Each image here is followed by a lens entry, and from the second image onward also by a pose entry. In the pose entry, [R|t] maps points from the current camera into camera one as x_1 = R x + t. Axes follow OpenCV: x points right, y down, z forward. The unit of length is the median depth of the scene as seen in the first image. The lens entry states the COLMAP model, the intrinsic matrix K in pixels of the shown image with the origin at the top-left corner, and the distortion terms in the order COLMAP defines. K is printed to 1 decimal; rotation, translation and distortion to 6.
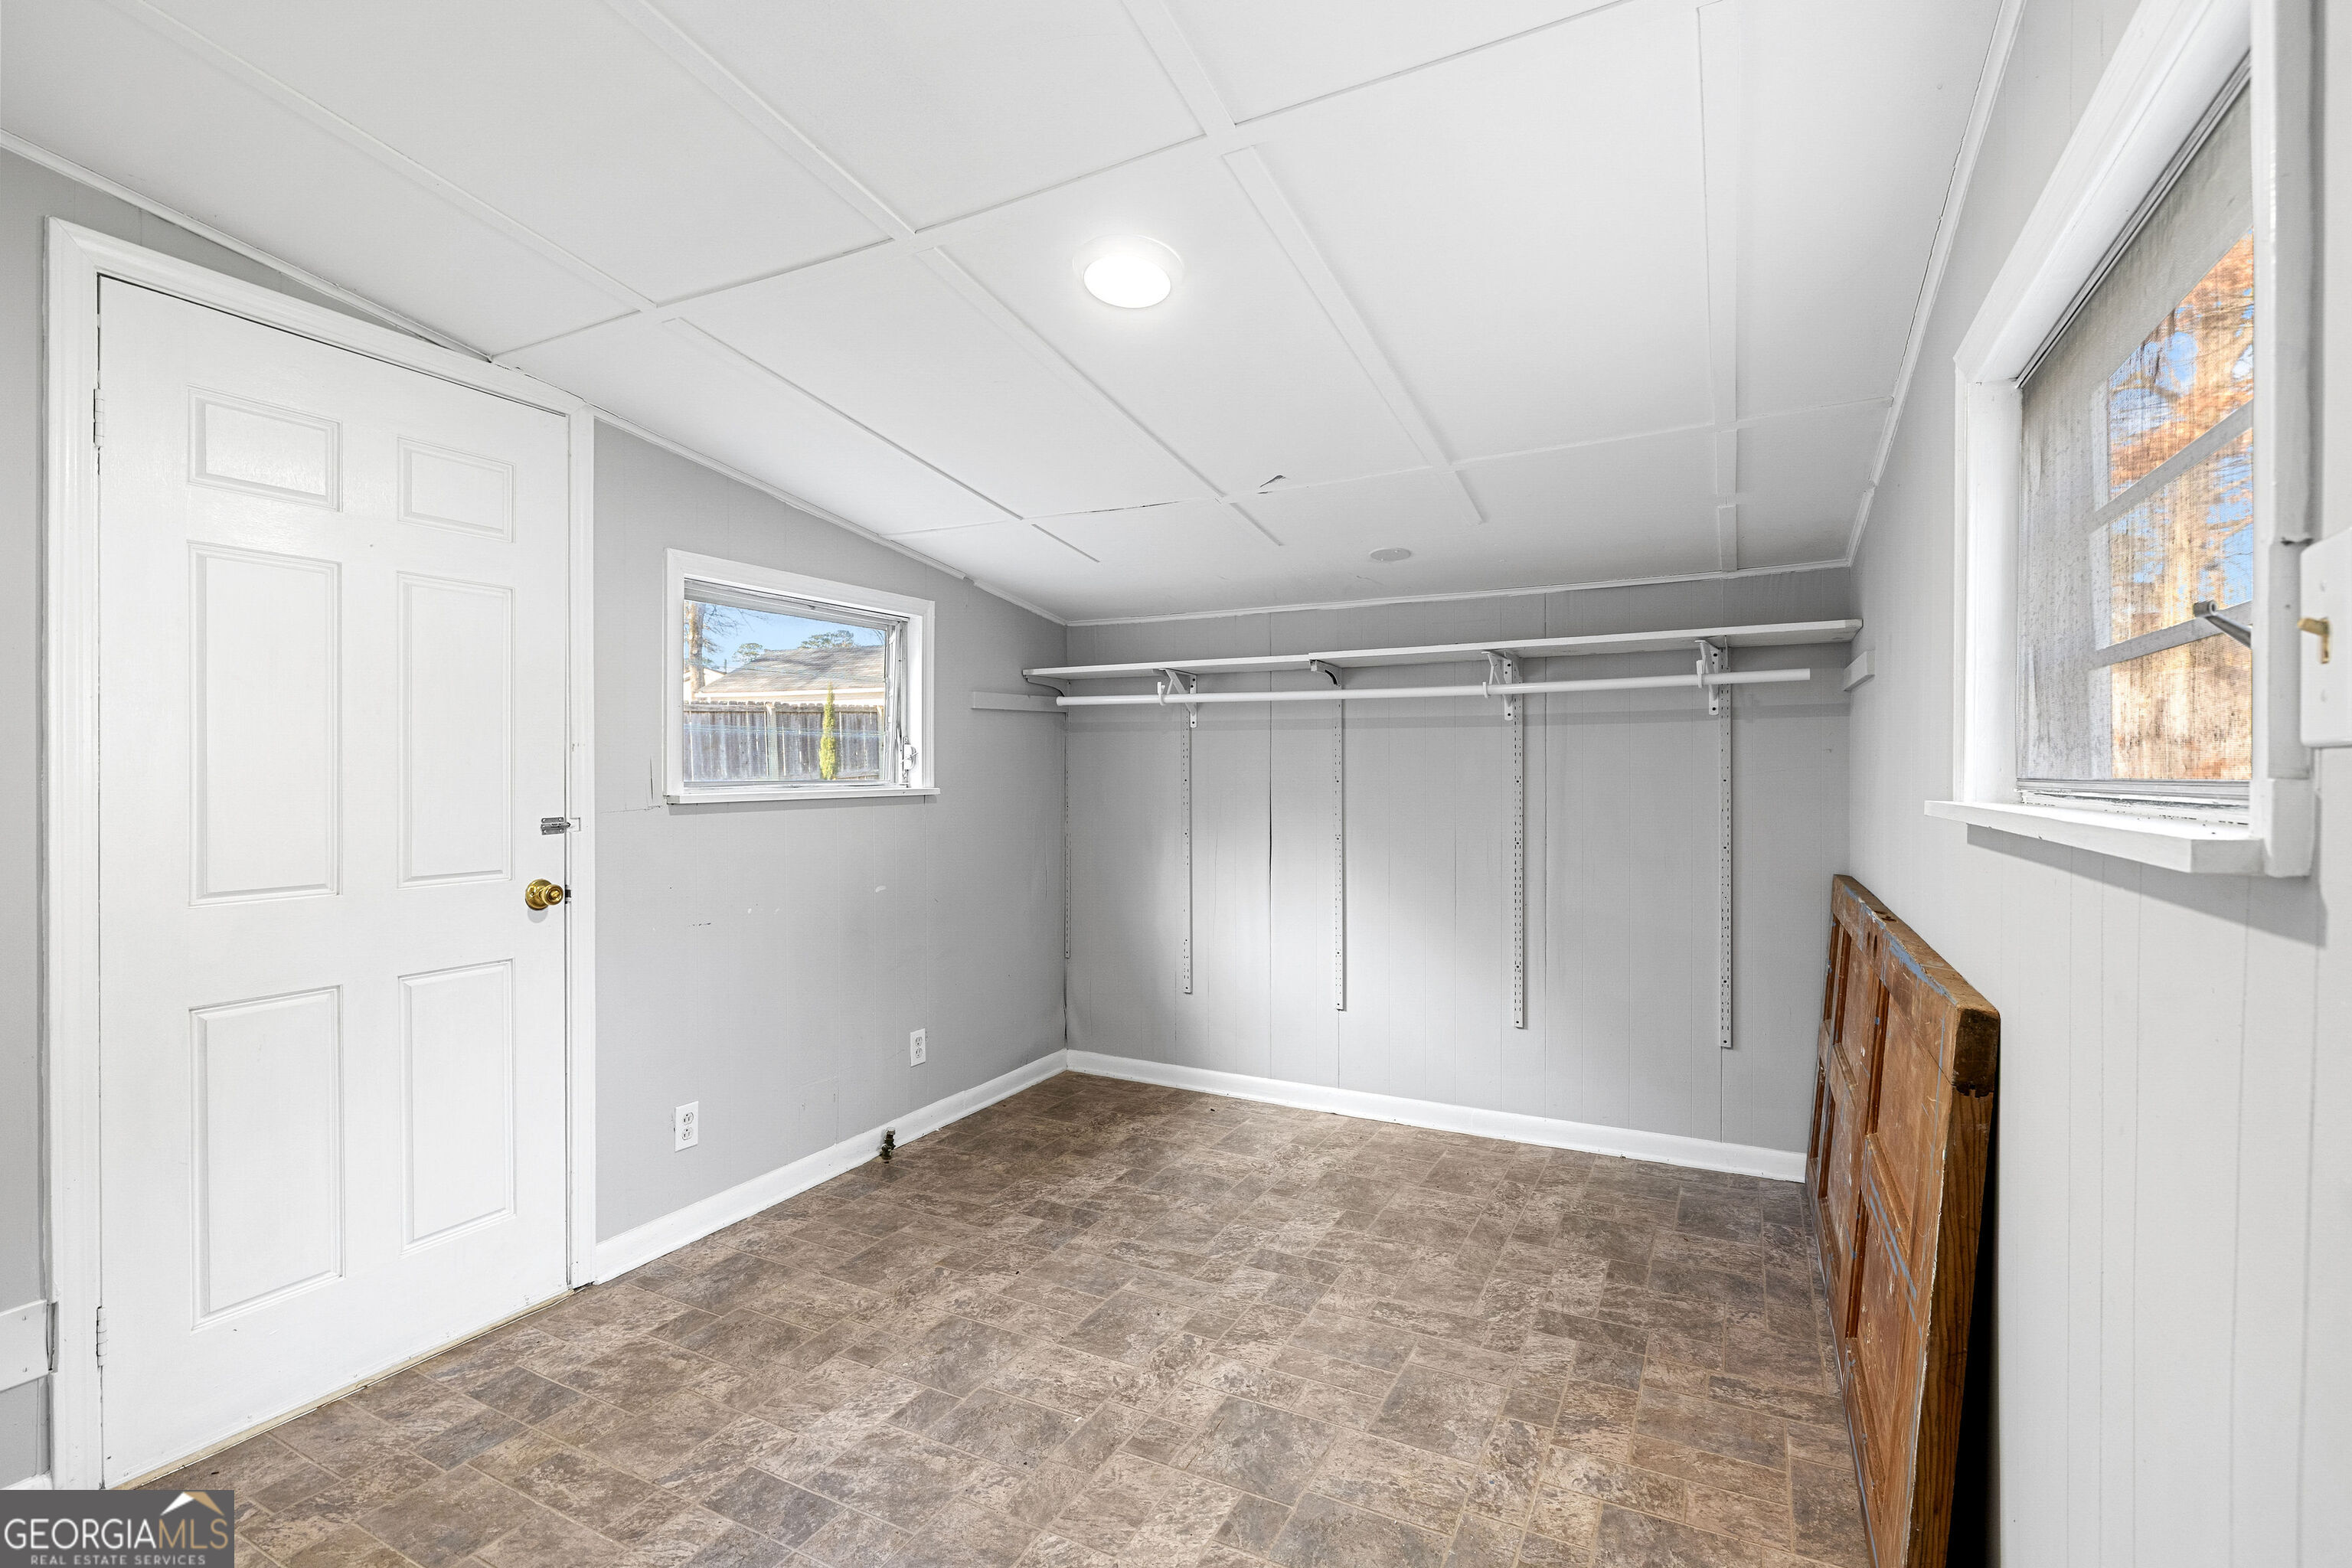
lens RADIAL K [[1071.9, 0, 1169.5], [0, 1071.9, 776.1], [0, 0, 1]] dist [-0.001016, -0.000214]
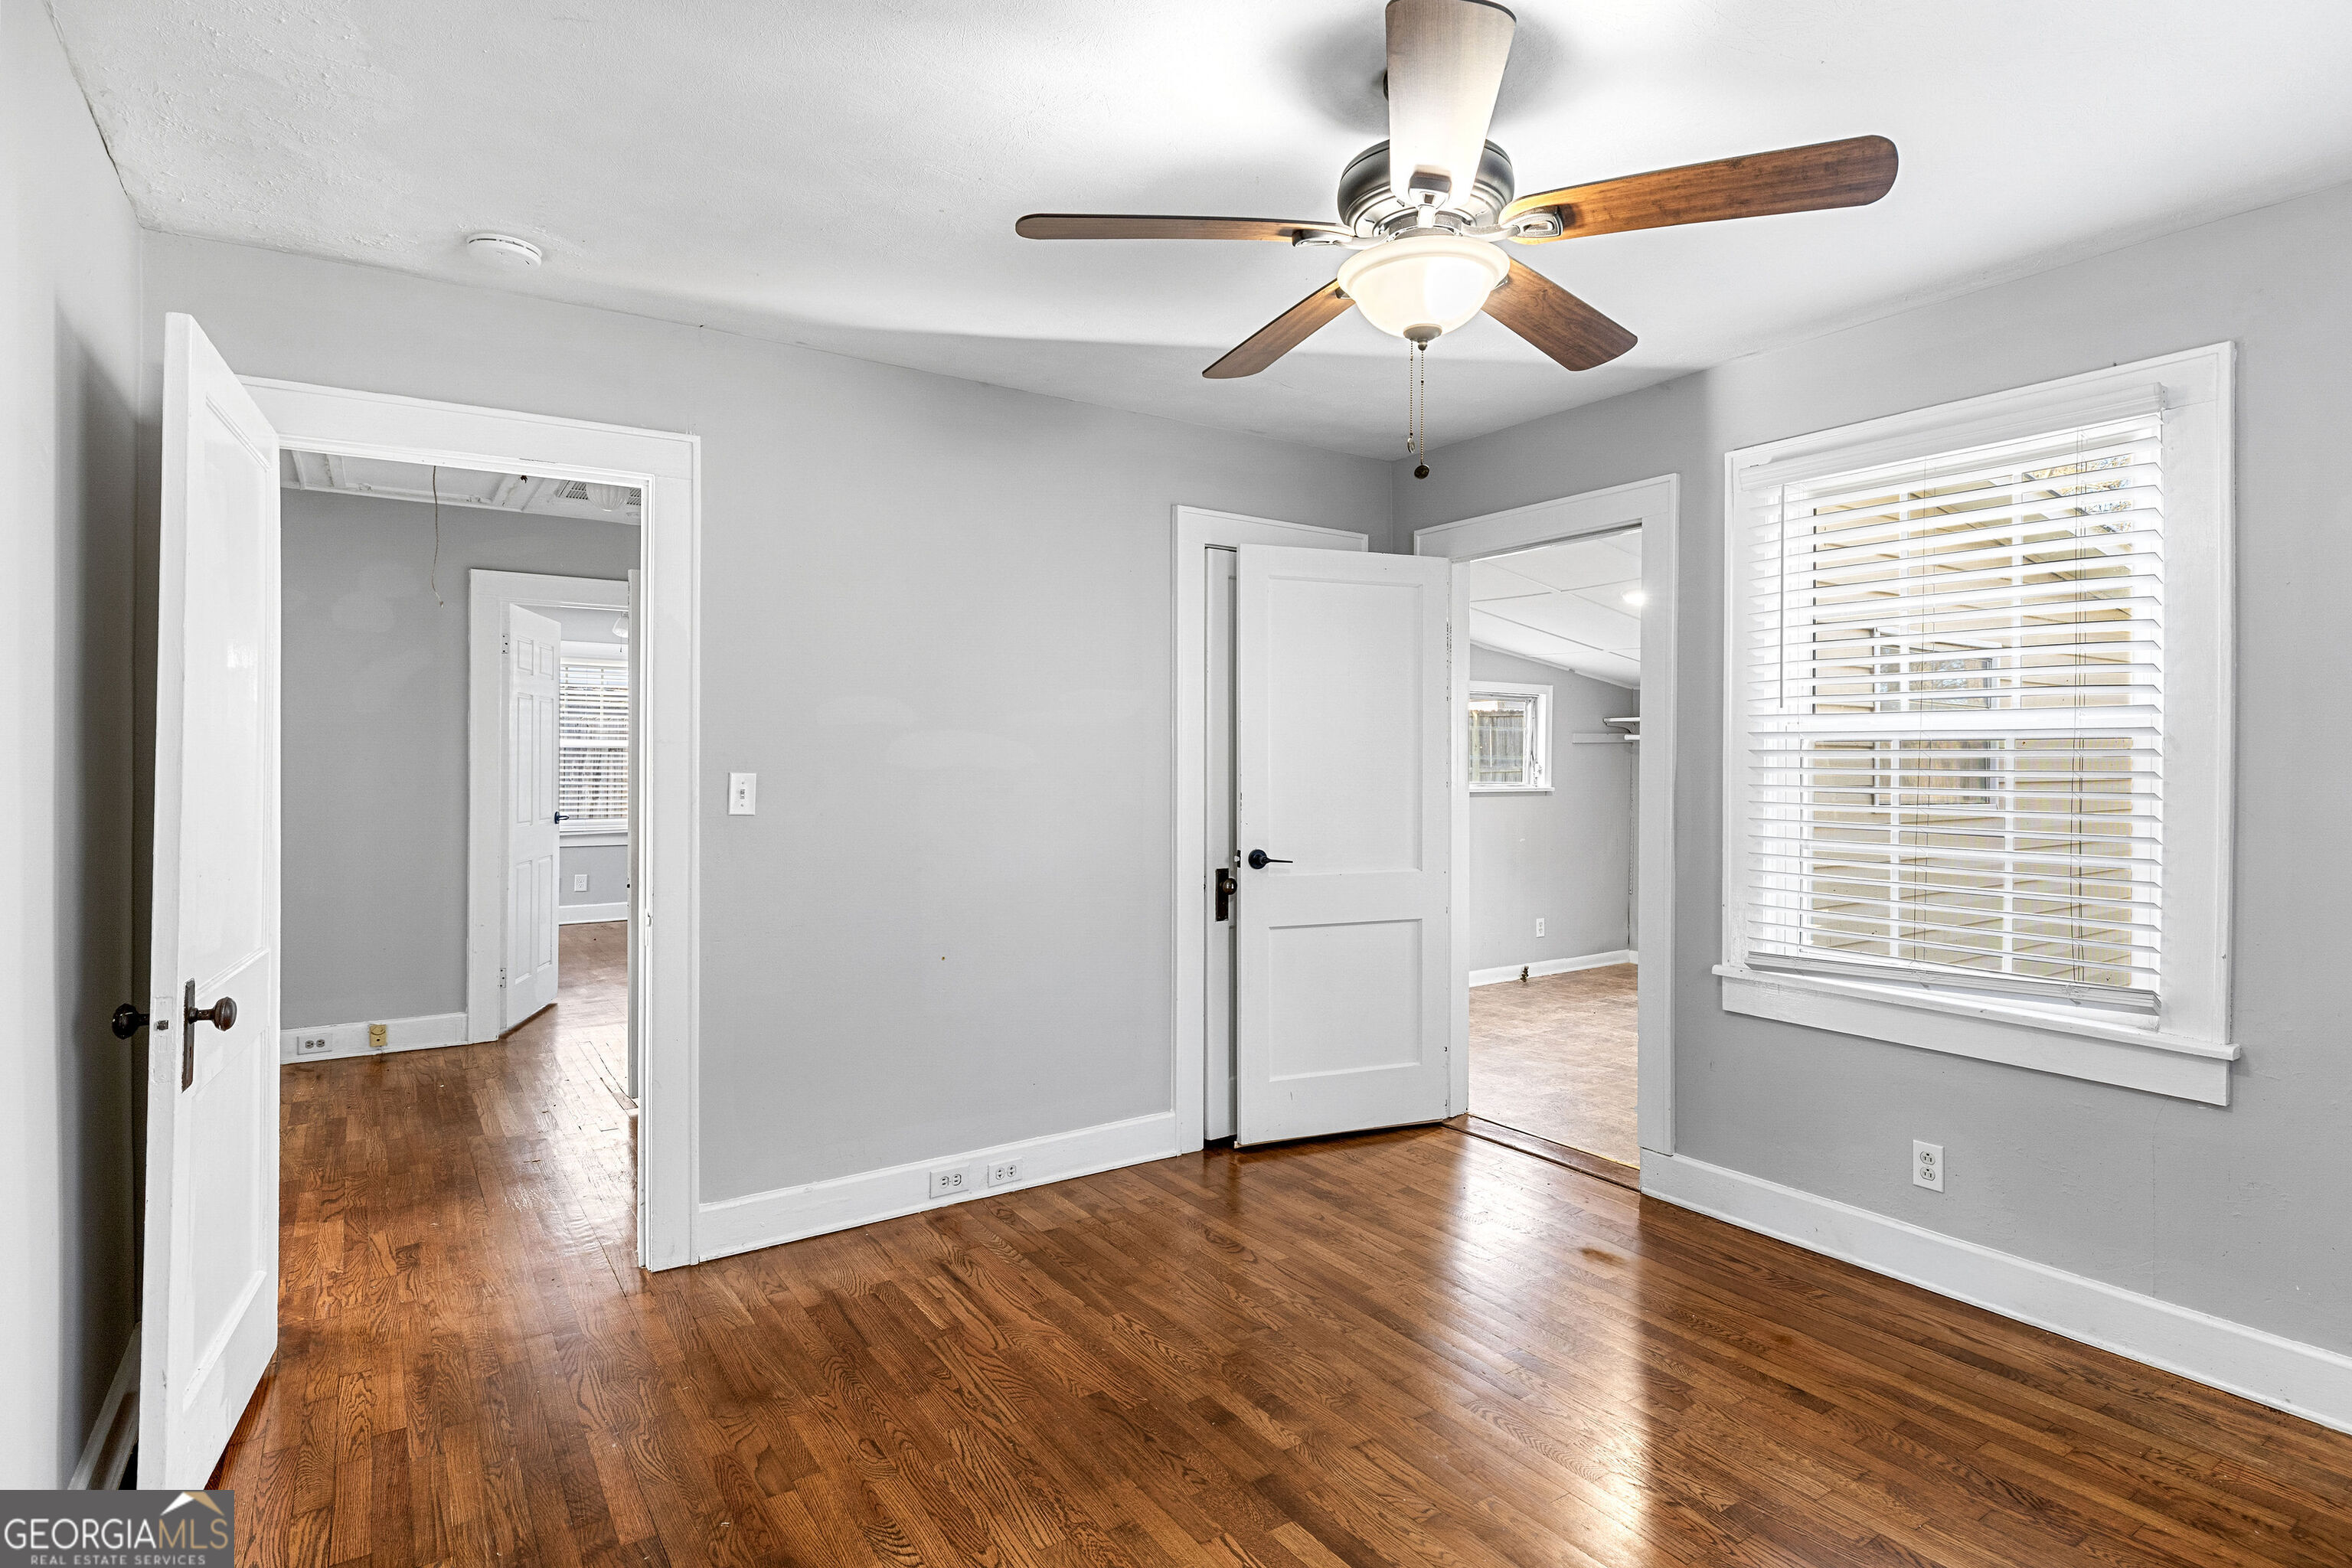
lens RADIAL K [[1228.5, 0, 1170.0], [0, 1228.5, 775.5], [0, 0, 1]] dist [0.000501, 0.000063]
pose [[0.883416, 0.012266, -0.468428, 0.203349], [-0.010327, 0.999924, 0.006708, -0.018292], [0.468475, -0.001088, 0.883476, -1.255260]]
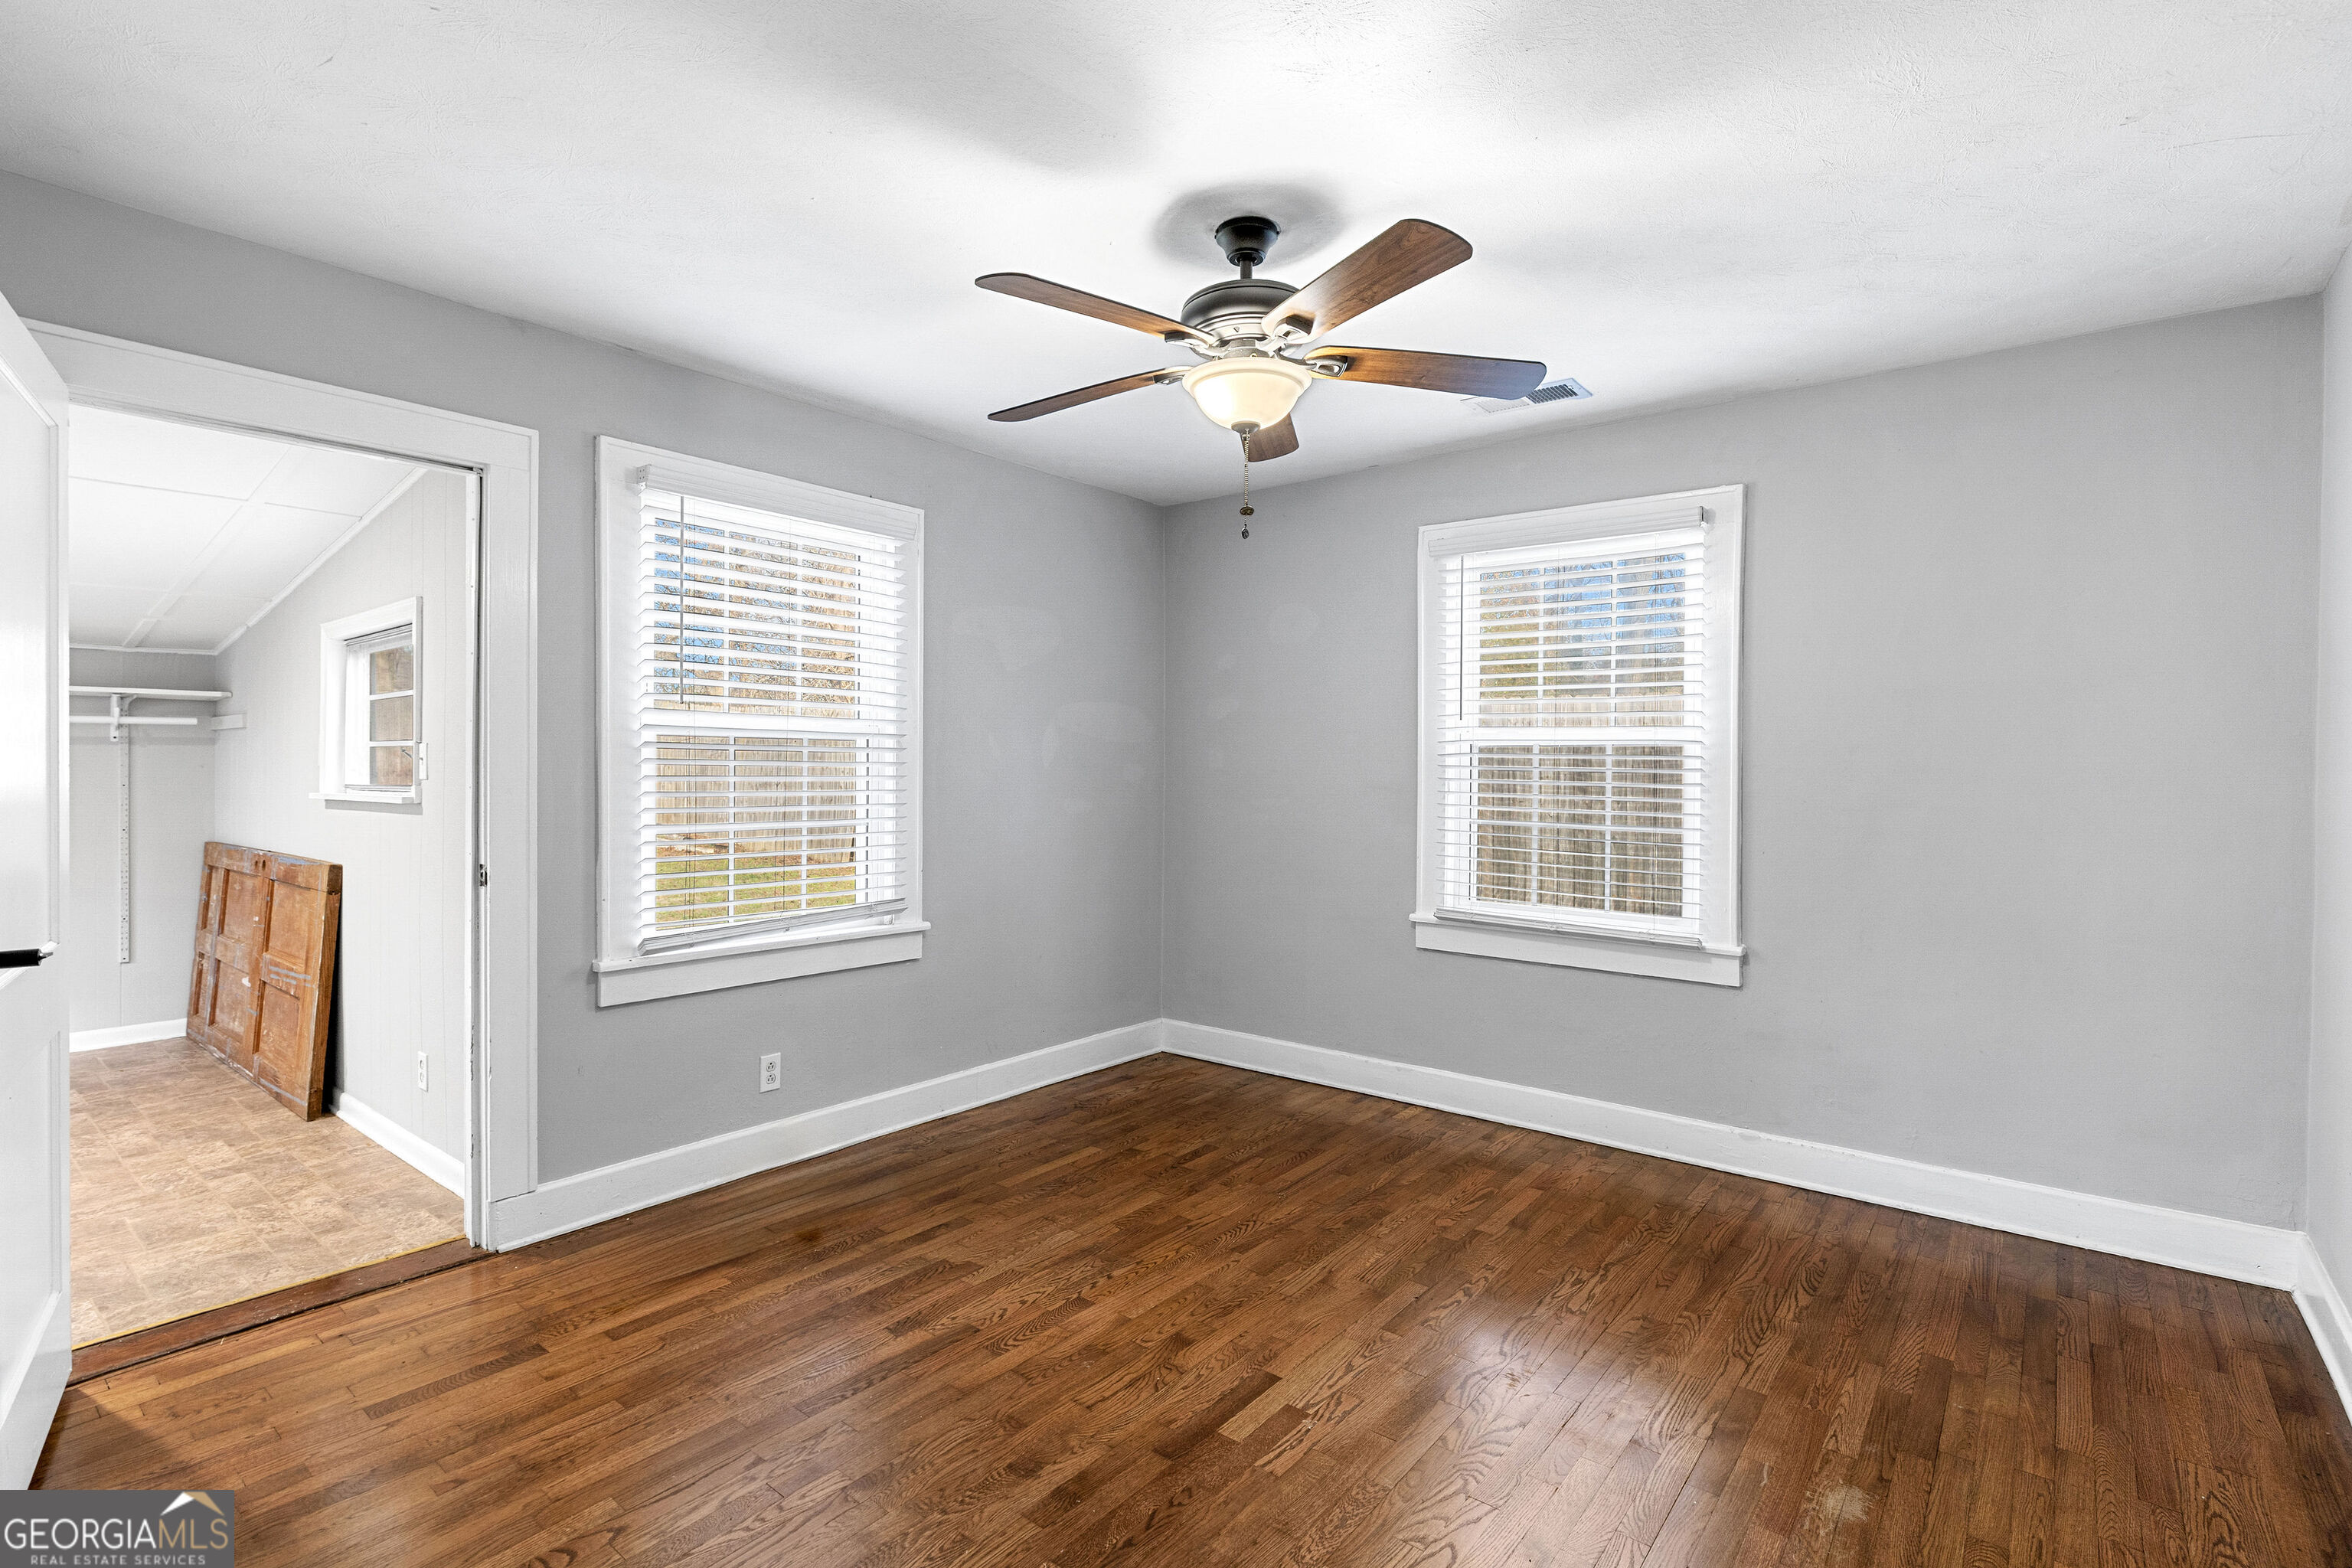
lens RADIAL K [[1100.0, 0, 1176.0], [0, 1100.0, 784.0], [0, 0, 1]] dist [-0.016339, -0.000361]
pose [[0.176379, -0.011841, 0.984251, -0.712993], [0.002560, 0.999930, 0.011571, -0.011379], [-0.984319, 0.000479, 0.176397, -0.720378]]
